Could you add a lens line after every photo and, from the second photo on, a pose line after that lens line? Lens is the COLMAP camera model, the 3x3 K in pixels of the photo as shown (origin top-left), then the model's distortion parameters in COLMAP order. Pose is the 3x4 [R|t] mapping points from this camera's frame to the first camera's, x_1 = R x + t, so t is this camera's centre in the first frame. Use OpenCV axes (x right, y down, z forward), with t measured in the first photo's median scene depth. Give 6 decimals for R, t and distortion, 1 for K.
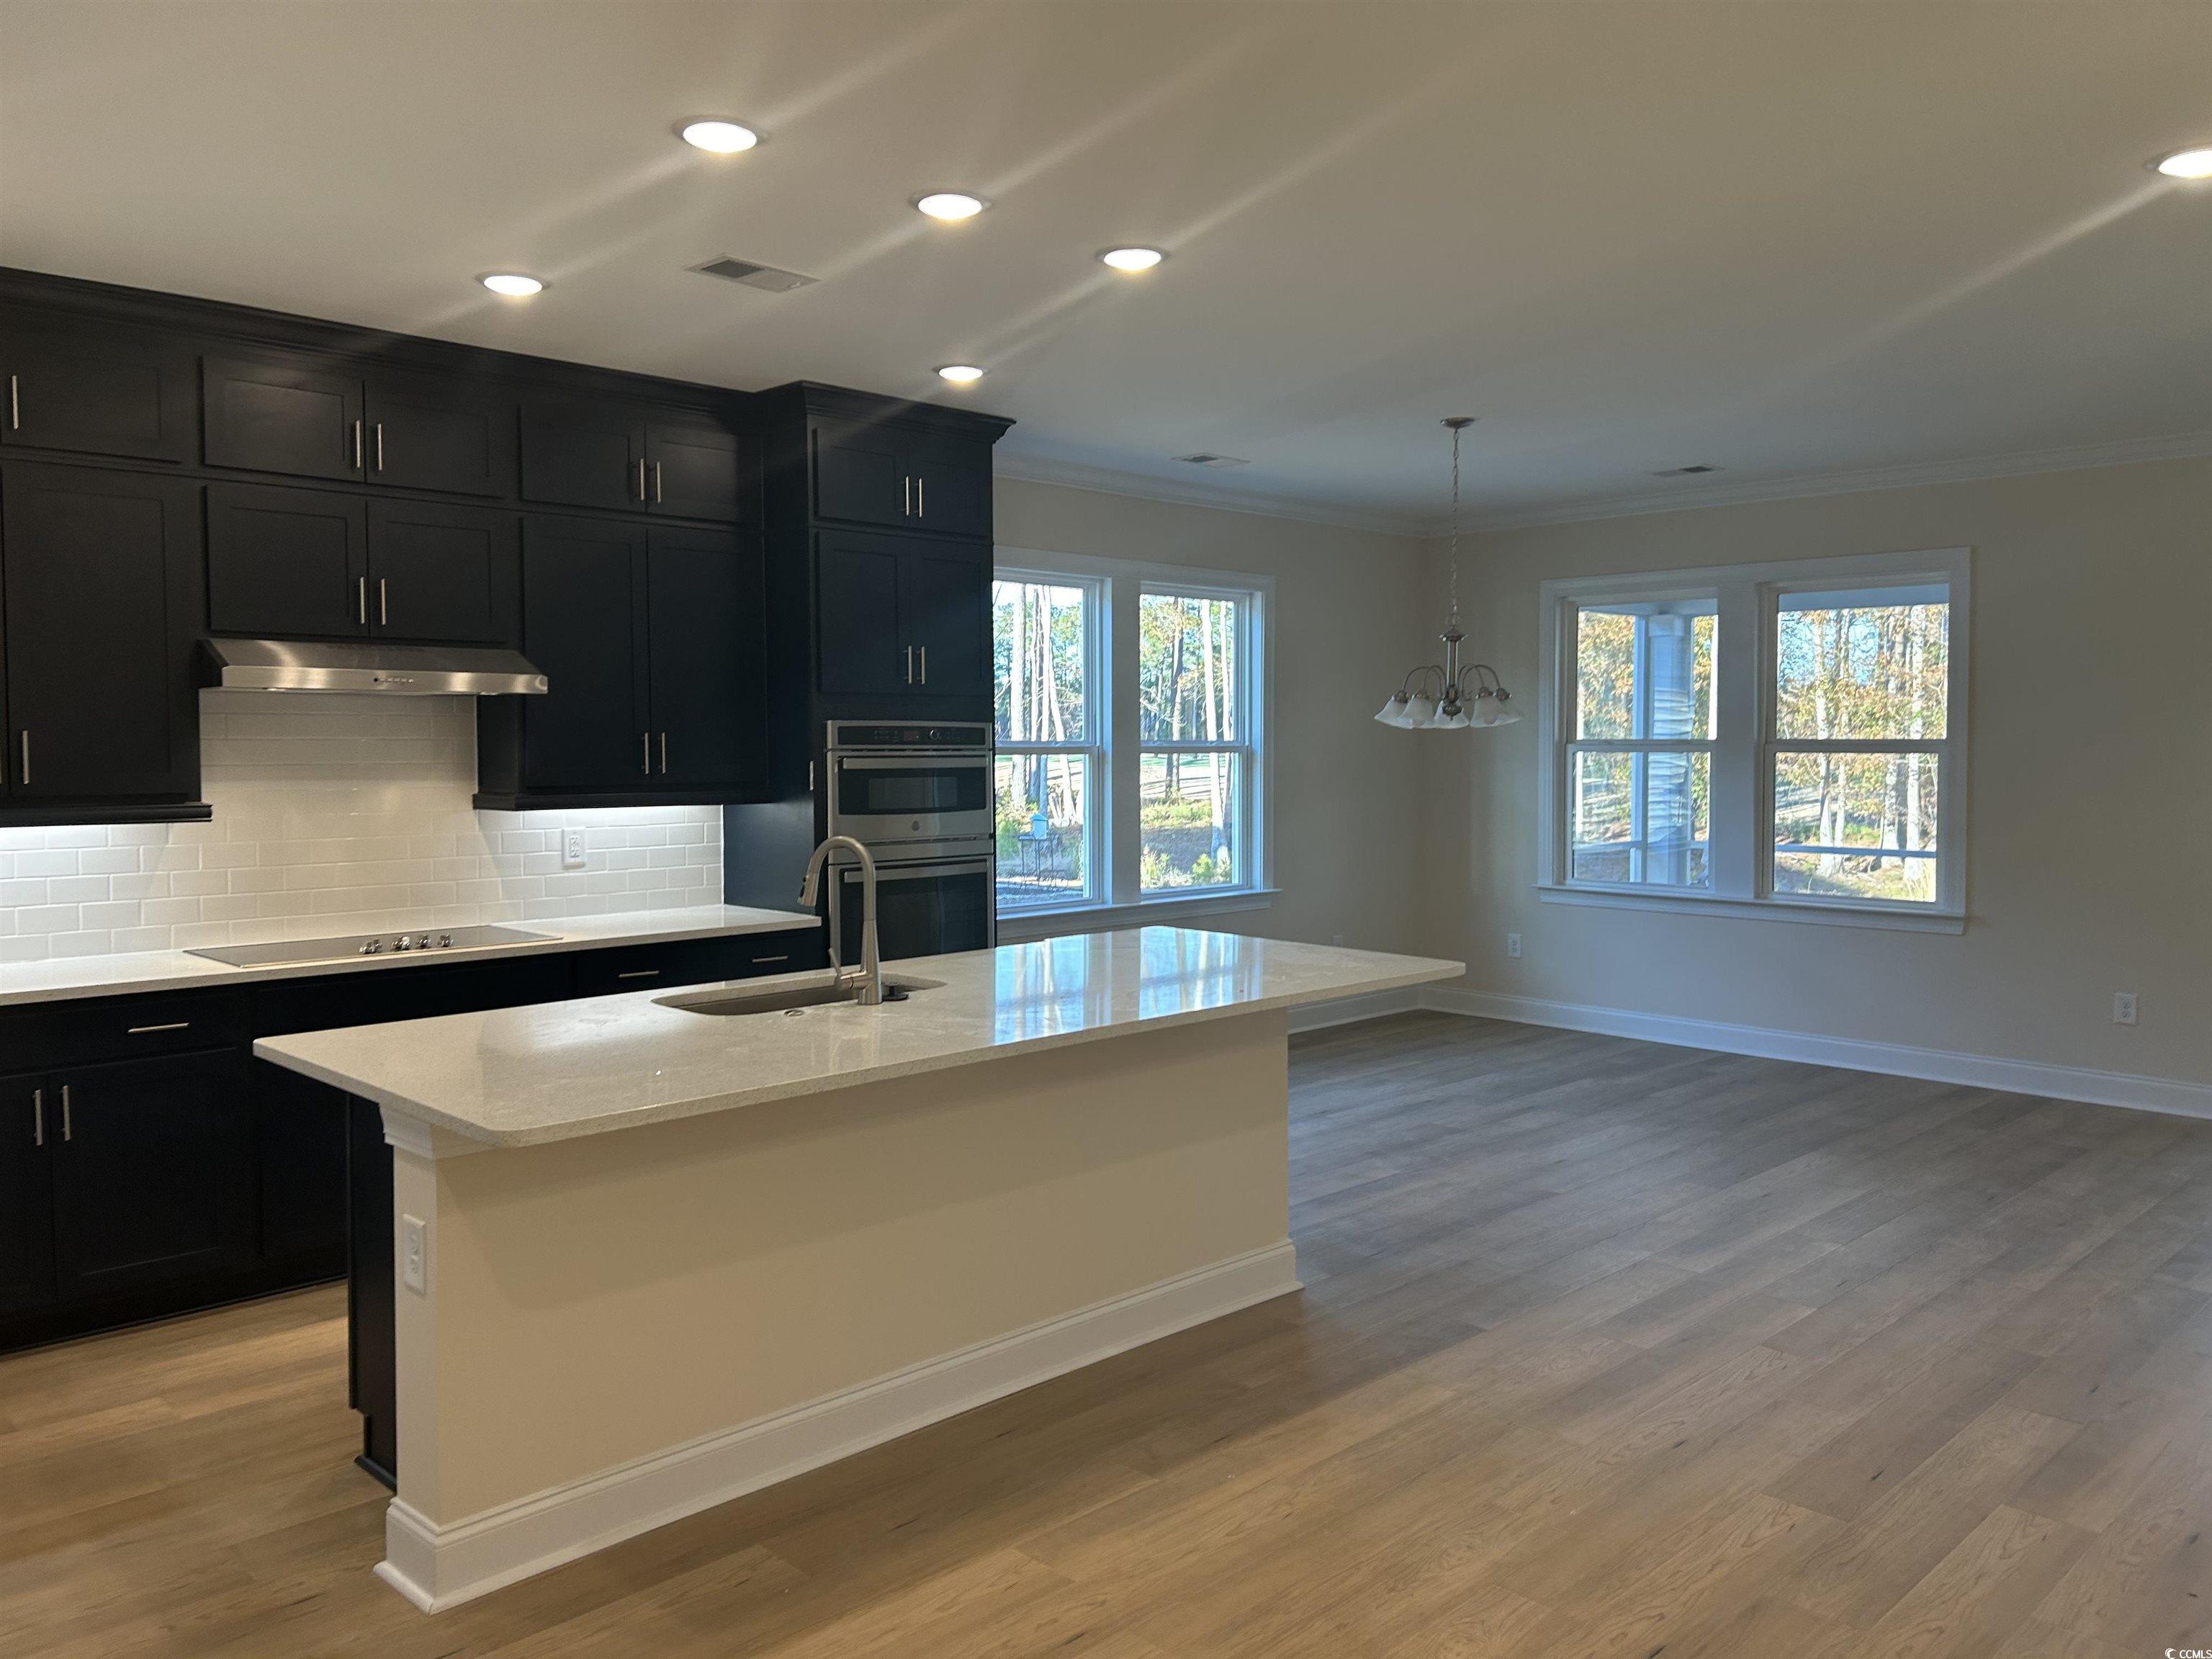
lens RADIAL K [[1643.3, 0, 1116.3], [0, 1643.3, 813.0], [0, 0, 1]] dist [0.044067, -0.043620]
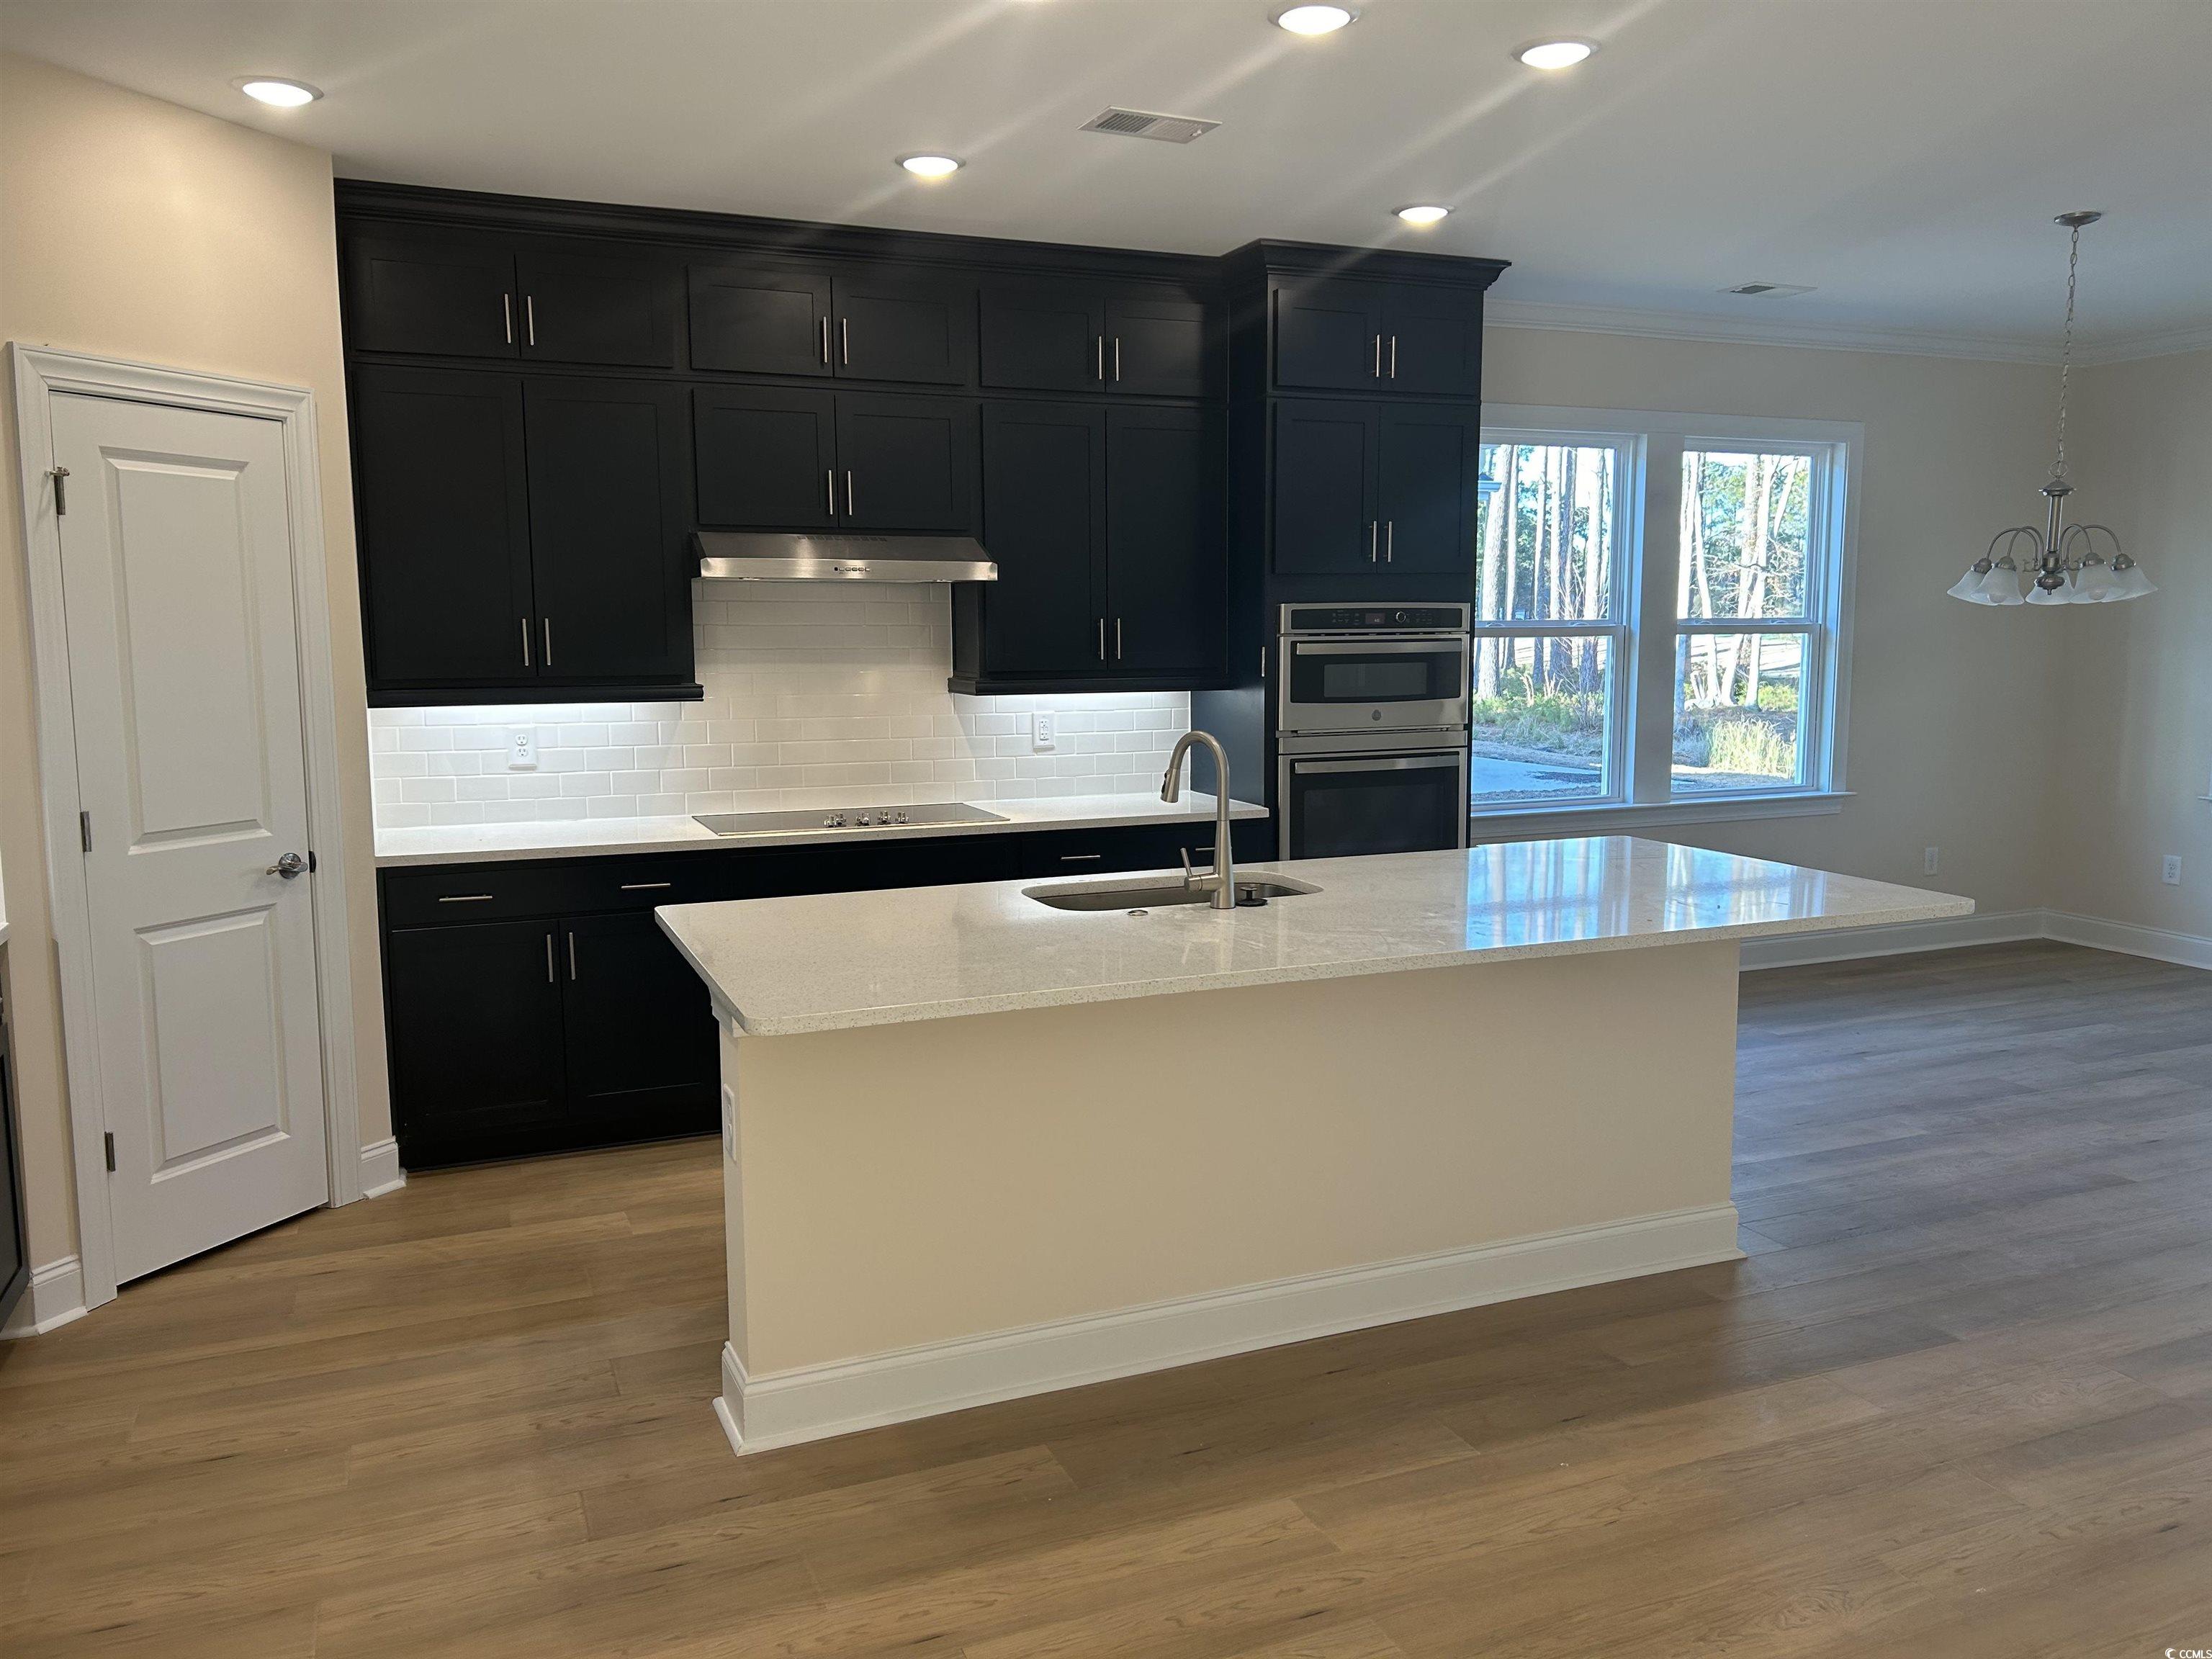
lens RADIAL K [[1643.3, 0, 1126.2], [0, 1643.3, 834.3], [0, 0, 1]] dist [0.044067, -0.043620]
pose [[0.928488, 0.045689, -0.368542, 0.100452], [-0.013138, 0.995823, 0.090356, -0.007848], [0.371131, -0.079053, 0.925210, 0.072560]]
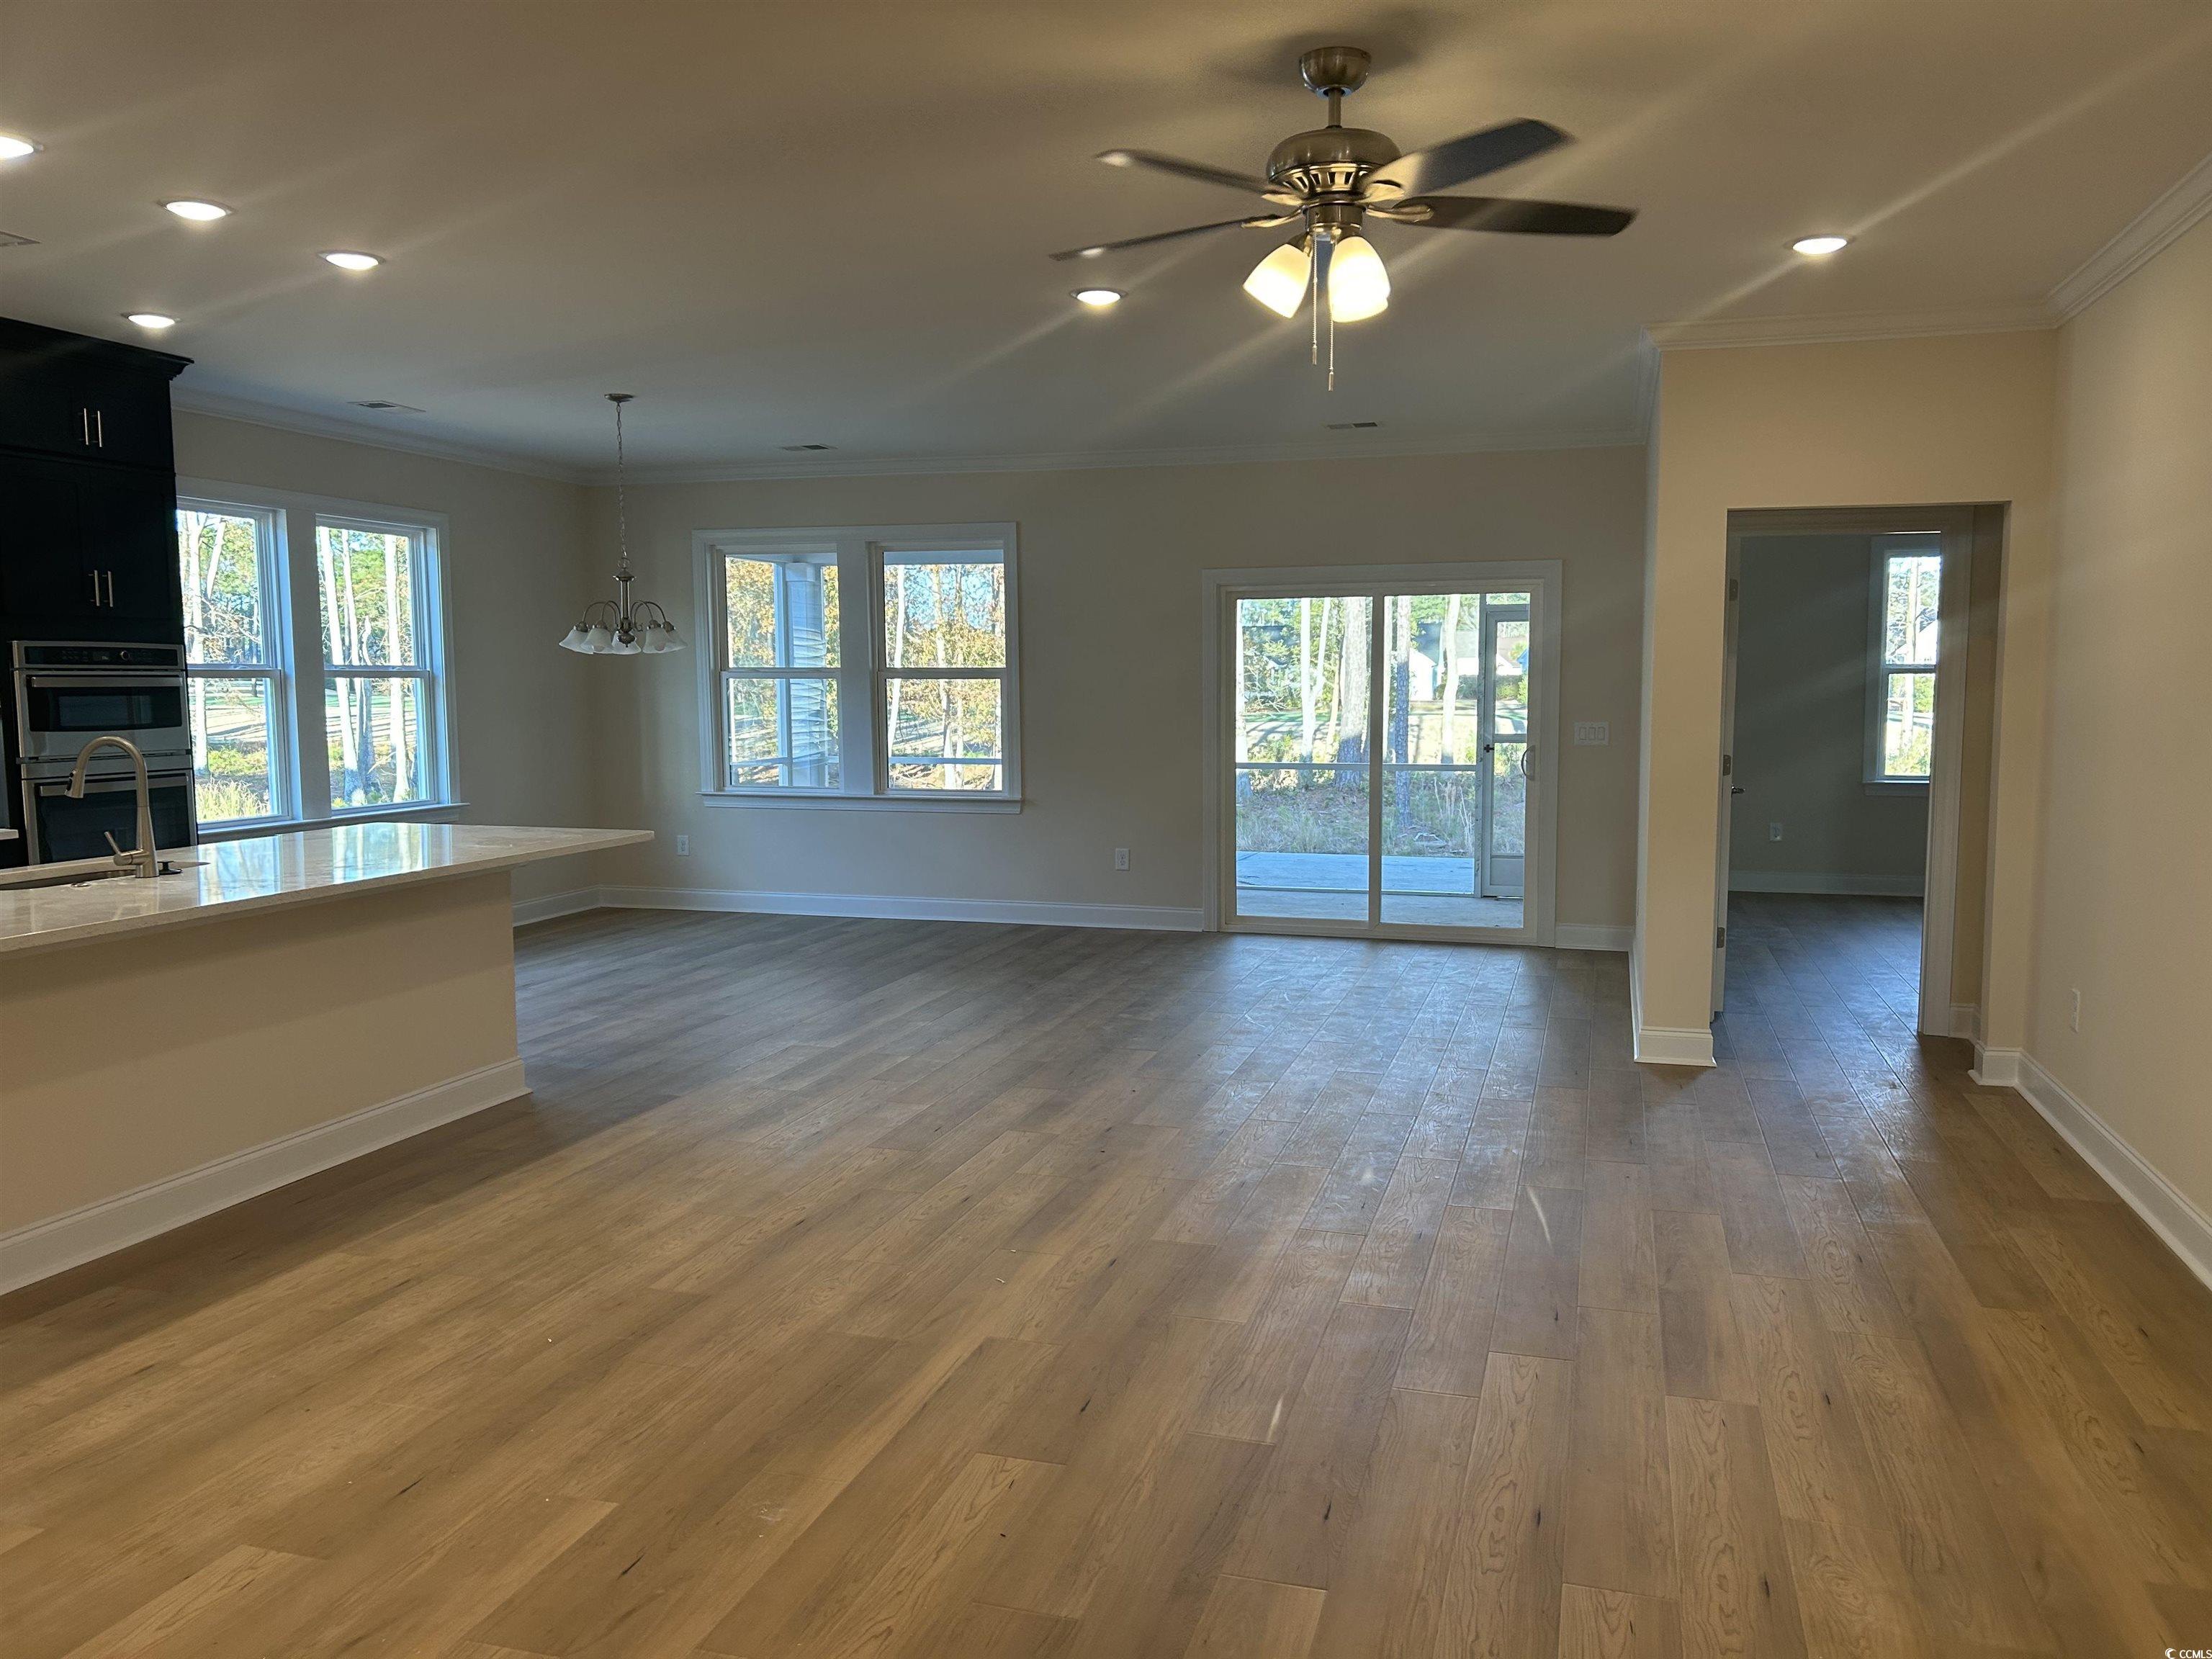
lens RADIAL K [[1643.3, 0, 1136.4], [0, 1643.3, 826.1], [0, 0, 1]] dist [0.044067, -0.043620]
pose [[0.870376, -0.045988, 0.490236, -0.078941], [0.024211, 0.998422, 0.050676, 0.025097], [-0.491793, -0.032239, 0.870115, -0.270049]]
